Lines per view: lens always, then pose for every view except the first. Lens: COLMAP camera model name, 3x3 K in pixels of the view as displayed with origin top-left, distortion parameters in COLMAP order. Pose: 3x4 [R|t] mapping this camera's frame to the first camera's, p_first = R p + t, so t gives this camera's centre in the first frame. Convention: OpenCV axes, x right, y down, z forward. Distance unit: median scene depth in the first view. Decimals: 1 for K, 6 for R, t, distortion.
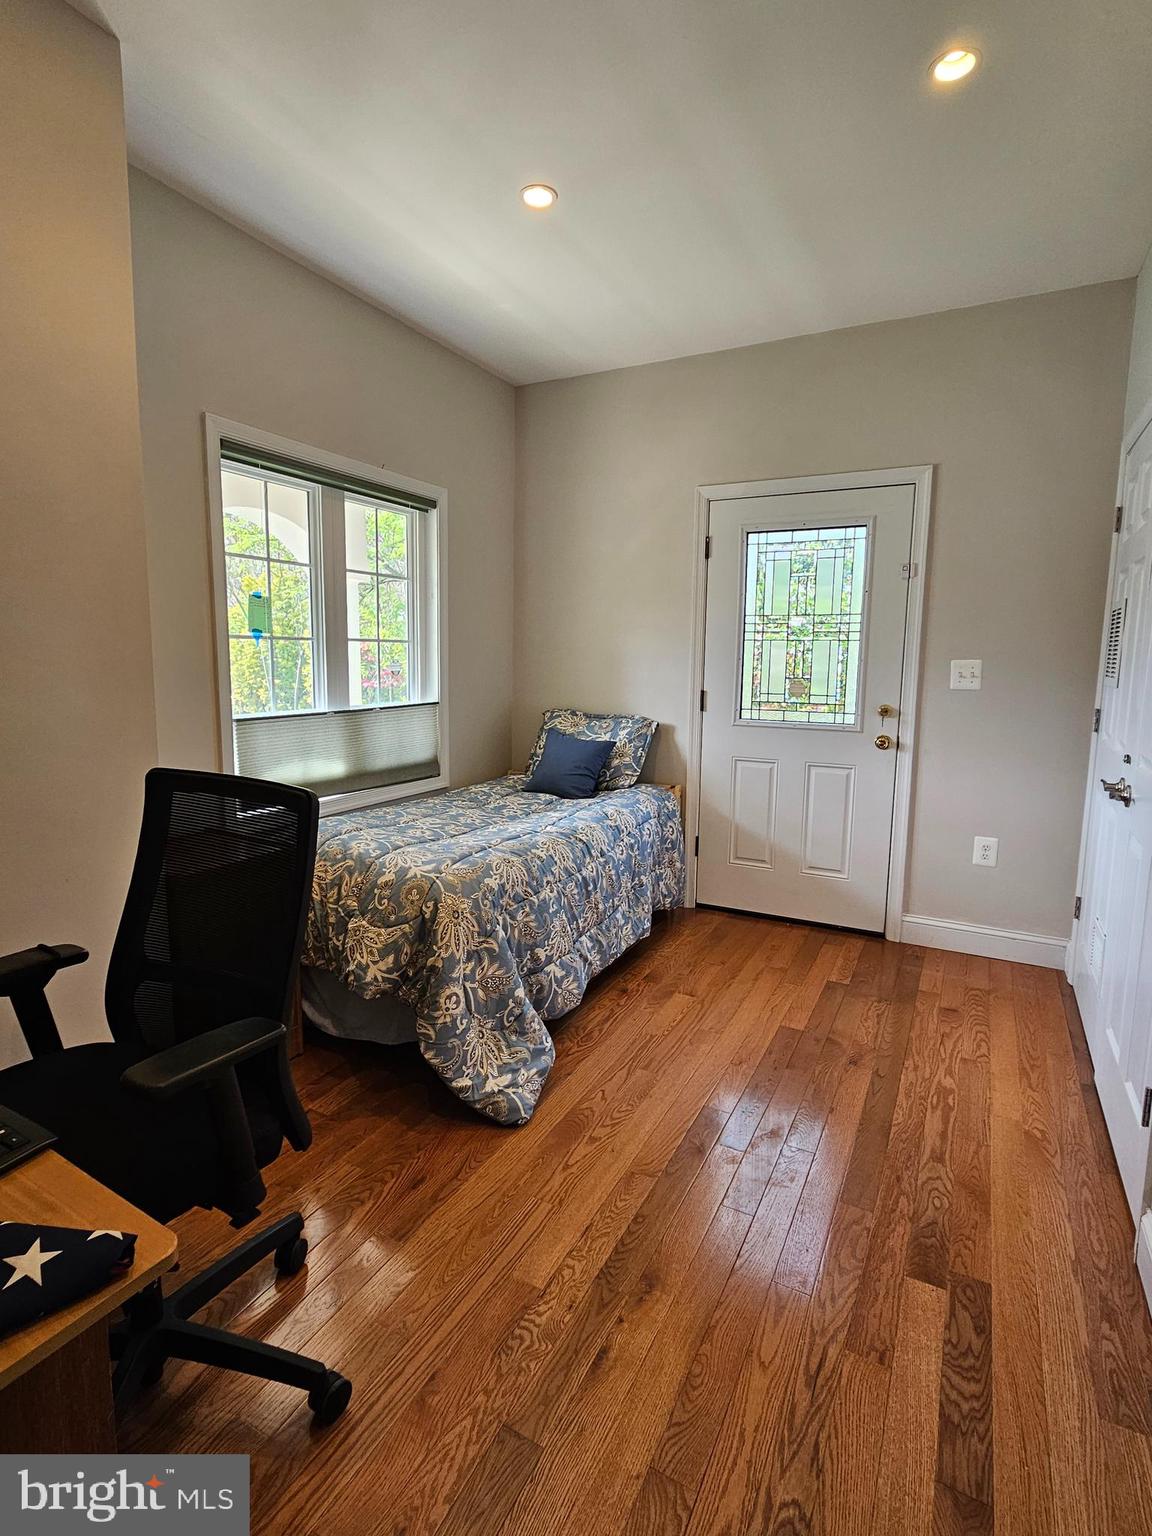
lens RADIAL K [[779.8, 0, 567.7], [0, 779.8, 764.9], [0, 0, 1]] dist [0.005899, 0.000464]
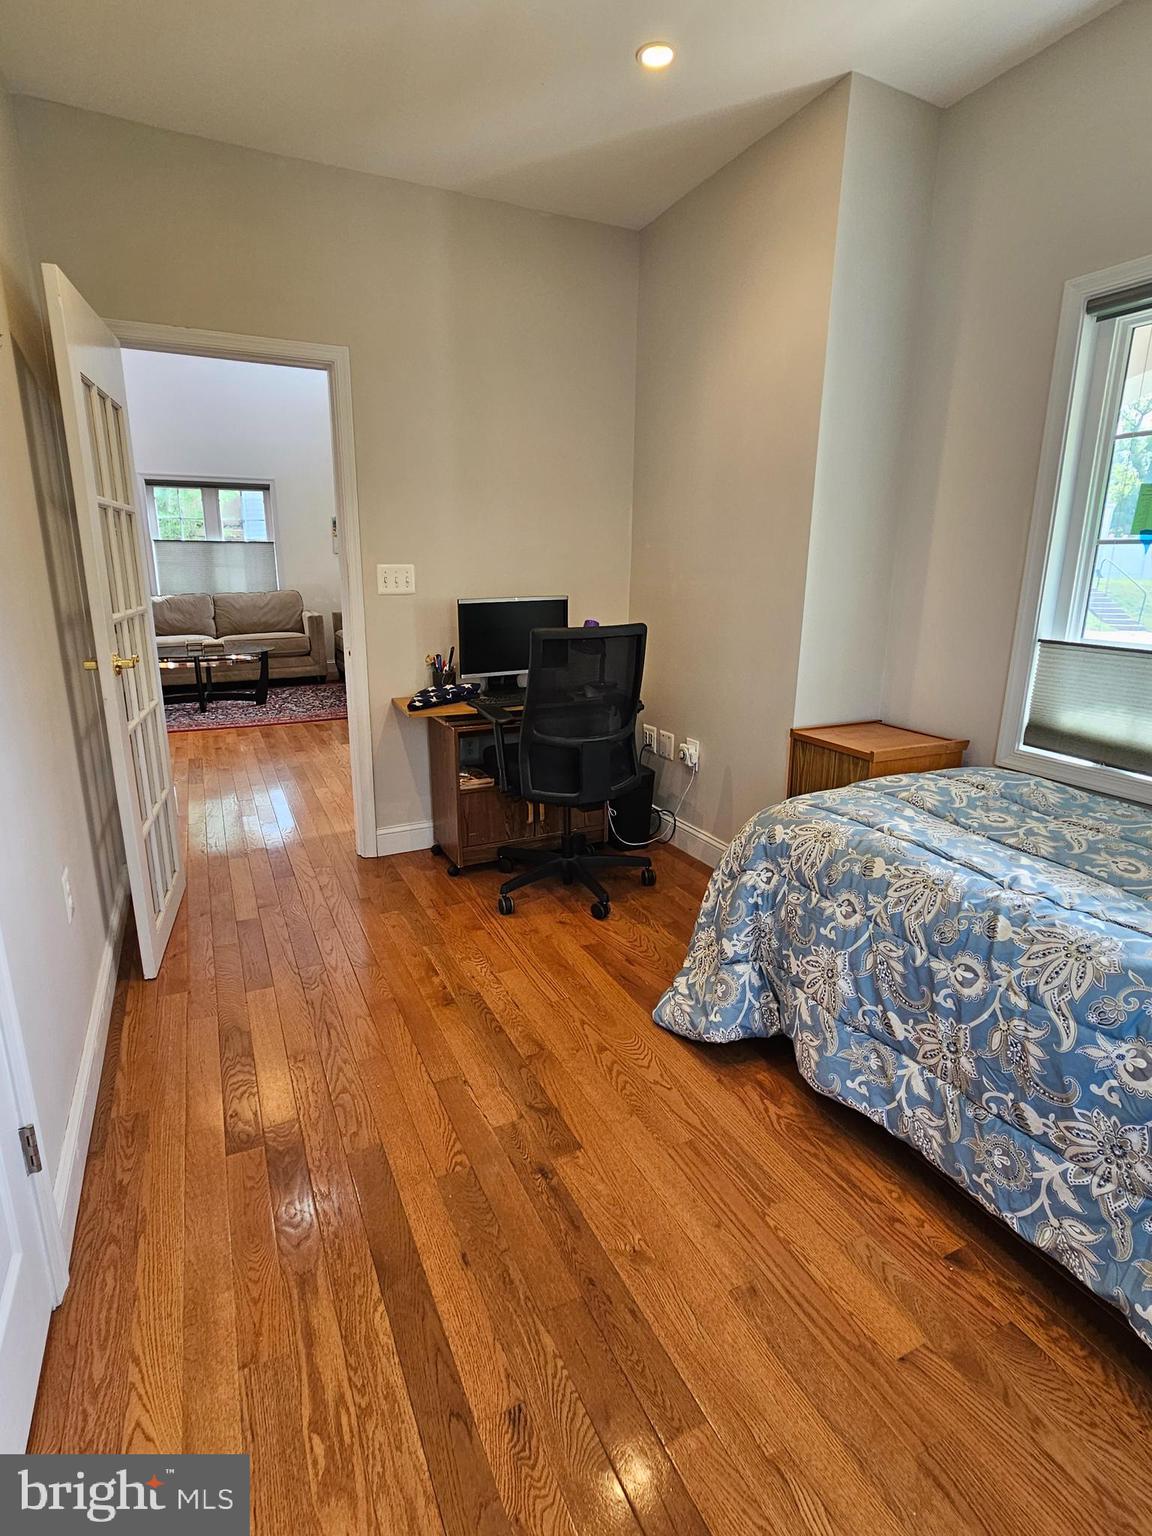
lens RADIAL K [[779.8, 0, 570.0], [0, 779.8, 765.7], [0, 0, 1]] dist [0.005899, 0.000464]
pose [[-0.598818, 0.192443, -0.777420, 0.668615], [-0.120660, 0.937944, 0.325119, -0.163722], [0.791744, 0.288490, -0.538438, 1.214133]]
